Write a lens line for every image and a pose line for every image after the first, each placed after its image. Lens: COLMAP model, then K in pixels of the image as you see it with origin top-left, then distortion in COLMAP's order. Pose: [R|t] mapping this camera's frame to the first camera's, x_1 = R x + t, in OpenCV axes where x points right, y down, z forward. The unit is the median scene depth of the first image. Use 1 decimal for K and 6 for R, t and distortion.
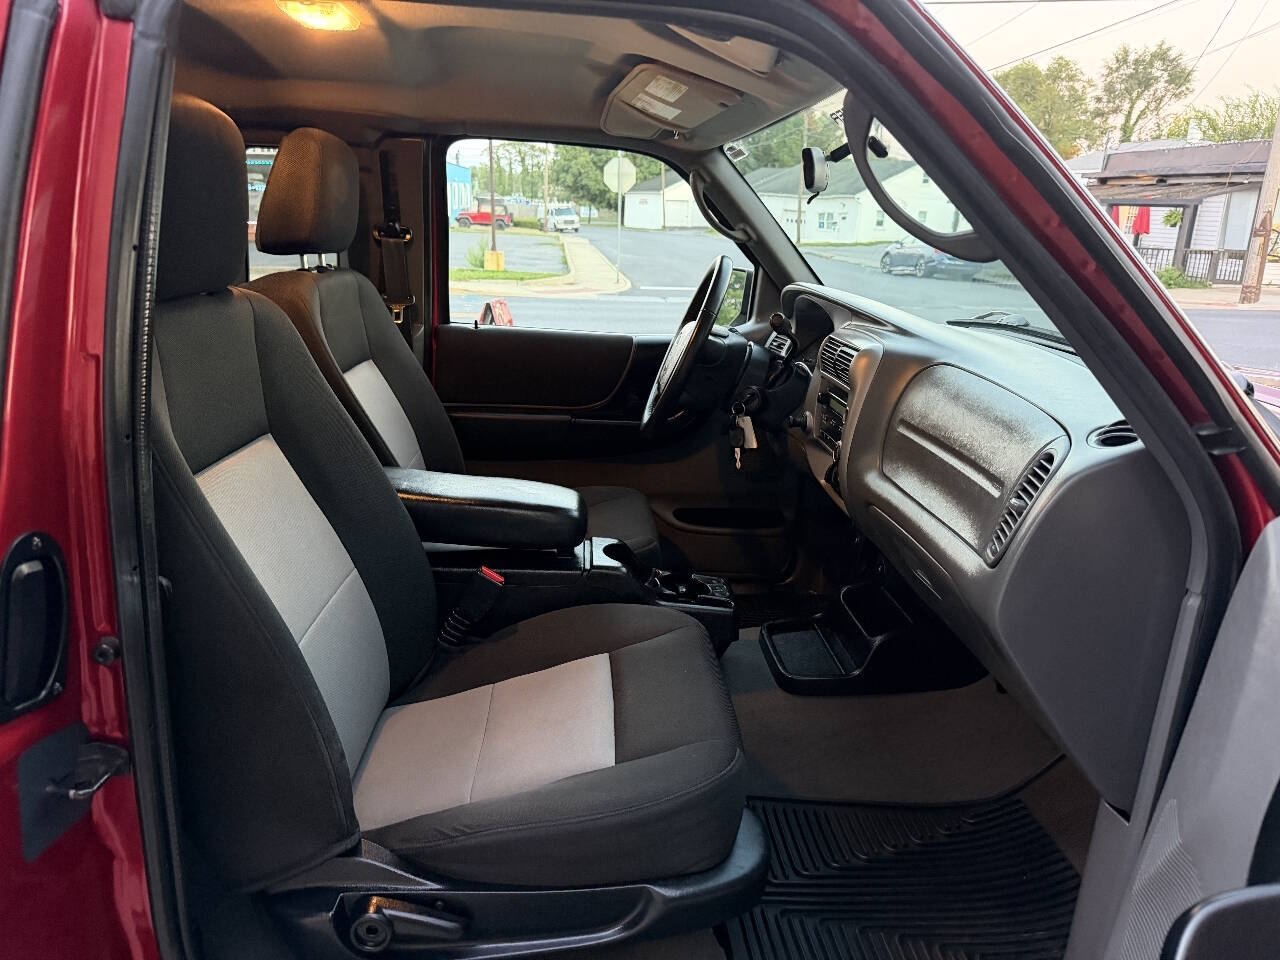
lens RADIAL K [[889.6, 0, 646.4], [0, 889.6, 491.4], [0, 0, 1]] dist [0.036598, -0.059983]
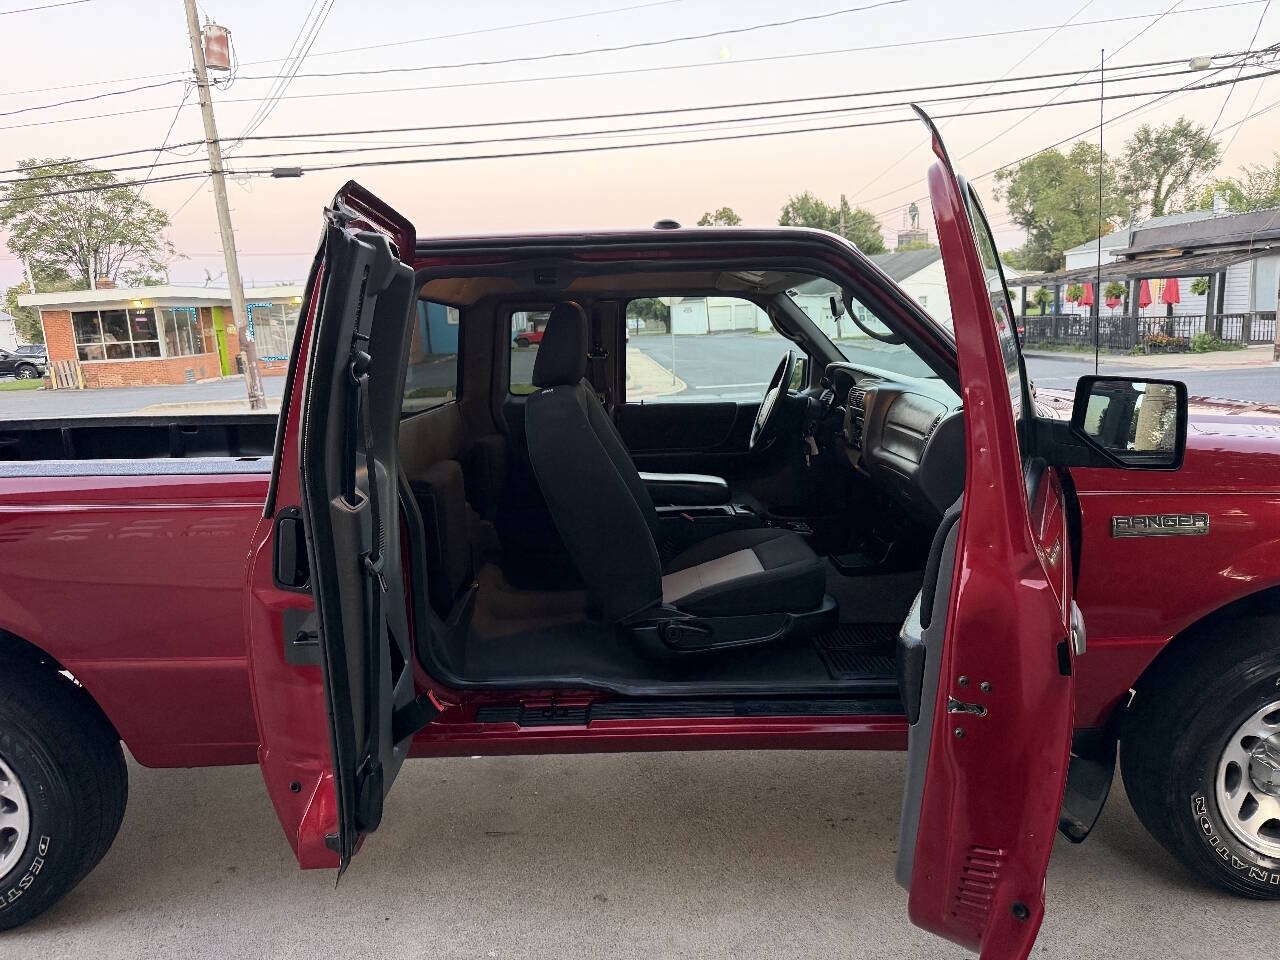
lens RADIAL K [[889.6, 0, 636.9], [0, 889.6, 489.4], [0, 0, 1]] dist [0.036598, -0.059983]
pose [[0.995500, -0.063763, -0.070104, -0.111682], [0.055232, 0.991531, -0.117539, 0.201311], [0.077005, 0.113138, 0.990591, -0.751542]]
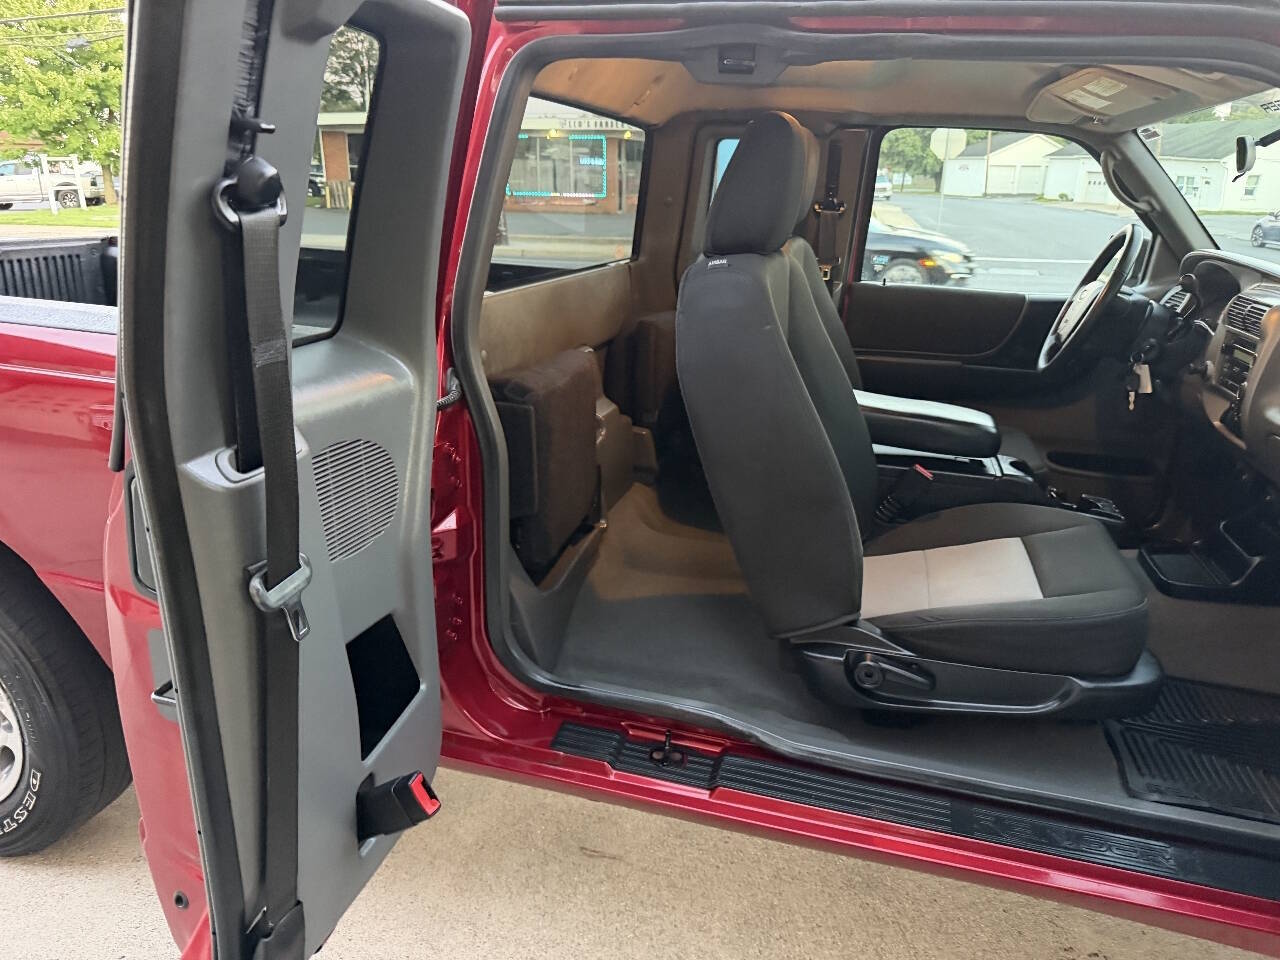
lens RADIAL K [[889.6, 0, 636.8], [0, 889.6, 485.9], [0, 0, 1]] dist [0.036598, -0.059983]
pose [[0.945134, 0.093177, -0.313112, -0.123938], [-0.085102, 0.995593, 0.039390, 0.078144], [0.315403, -0.010582, 0.948899, -0.292505]]
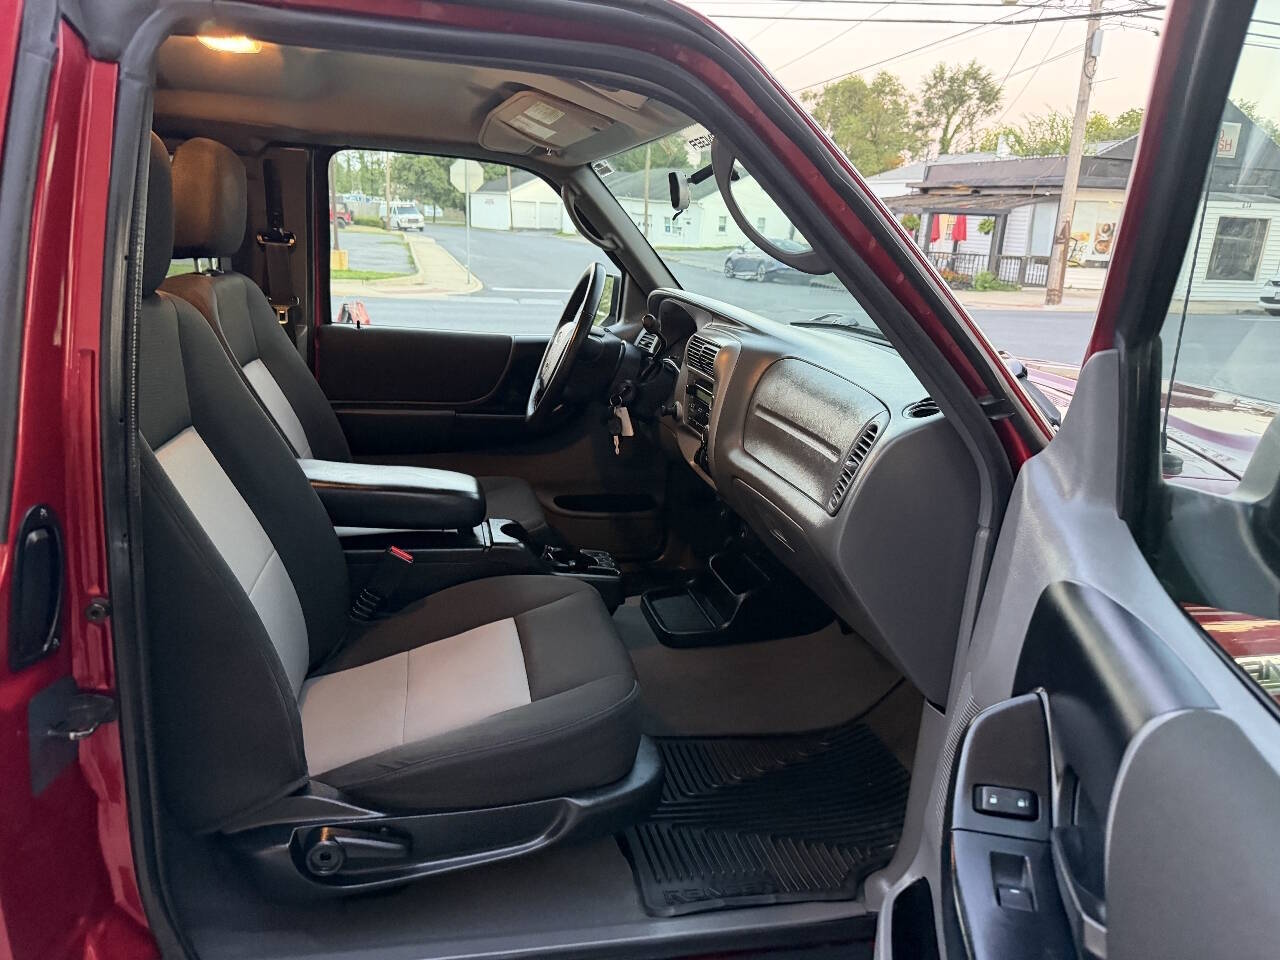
lens RADIAL K [[889.6, 0, 642.1], [0, 889.6, 492.9], [0, 0, 1]] dist [0.036598, -0.059983]
pose [[0.987295, -0.031730, 0.155696, -0.038336], [0.031702, 0.999494, 0.002666, 0.020135], [-0.155702, 0.002304, 0.987801, -0.099820]]
